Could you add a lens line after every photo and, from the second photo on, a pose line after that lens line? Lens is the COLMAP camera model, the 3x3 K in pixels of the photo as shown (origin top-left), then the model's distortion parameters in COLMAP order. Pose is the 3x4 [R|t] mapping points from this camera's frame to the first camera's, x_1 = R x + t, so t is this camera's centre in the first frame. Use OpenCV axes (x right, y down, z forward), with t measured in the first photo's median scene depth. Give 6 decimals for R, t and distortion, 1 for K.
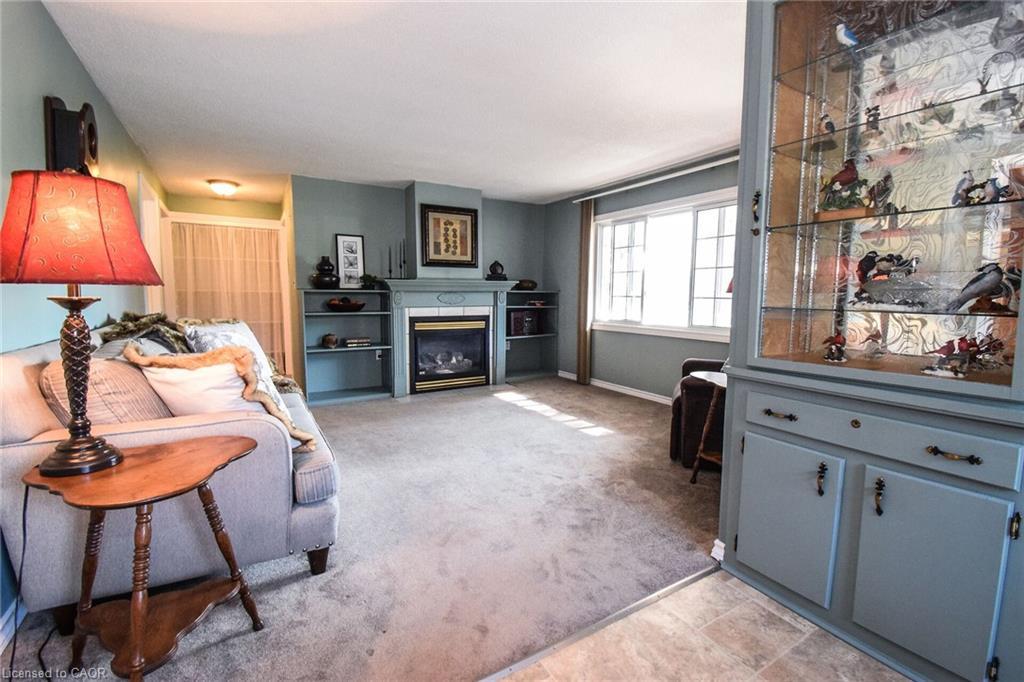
lens RADIAL K [[456.7, 0, 521.0], [0, 456.7, 338.7], [0, 0, 1]] dist [0.008647, -0.018065]
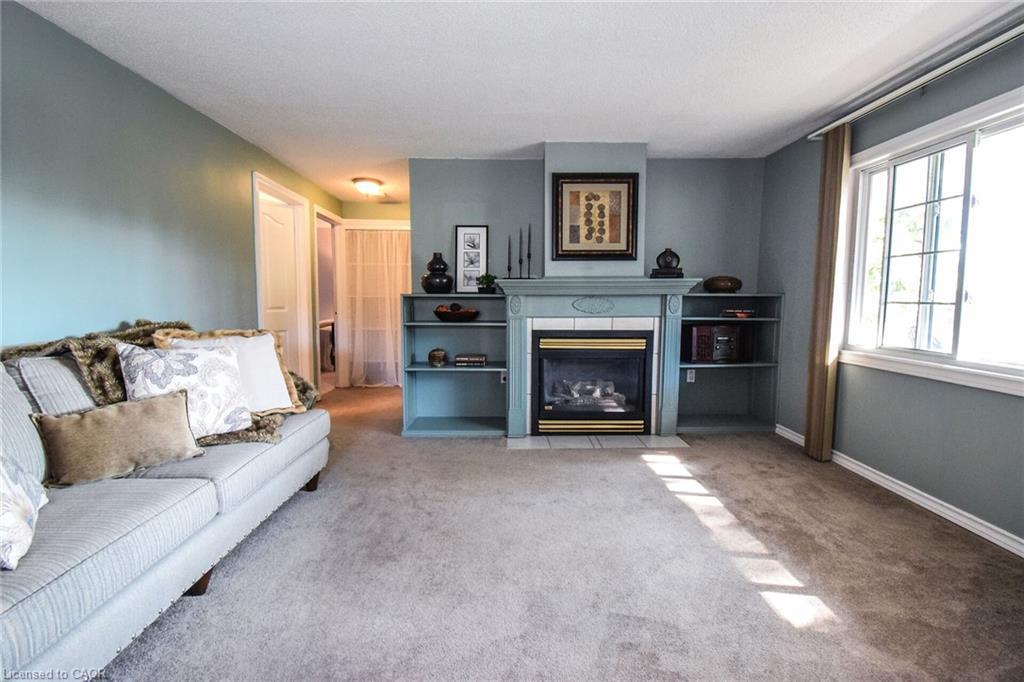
lens RADIAL K [[456.7, 0, 518.5], [0, 456.7, 338.2], [0, 0, 1]] dist [0.008647, -0.018065]
pose [[0.864406, 0.039946, -0.501206, 0.101551], [-0.047163, 0.998886, -0.001728, -0.031900], [0.500578, 0.025132, 0.865326, 0.346620]]
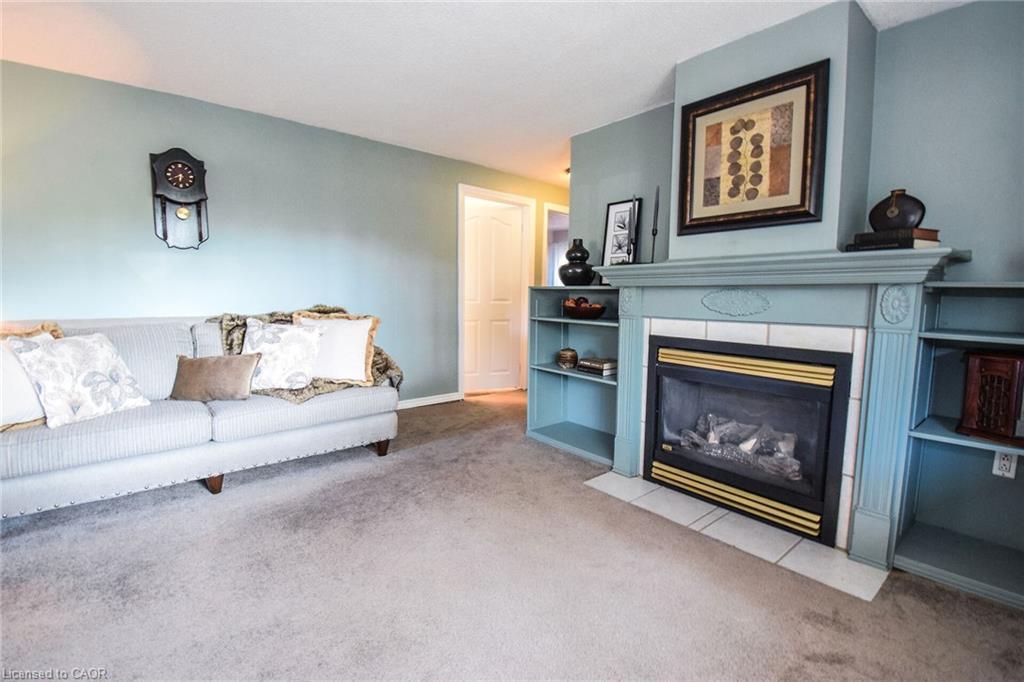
lens RADIAL K [[456.7, 0, 503.6], [0, 456.7, 336.5], [0, 0, 1]] dist [0.008647, -0.018065]
pose [[0.150359, 0.091131, -0.984422, 0.246314], [-0.105205, 0.991563, 0.075723, -0.066773], [0.983018, 0.092180, 0.158677, 0.730873]]
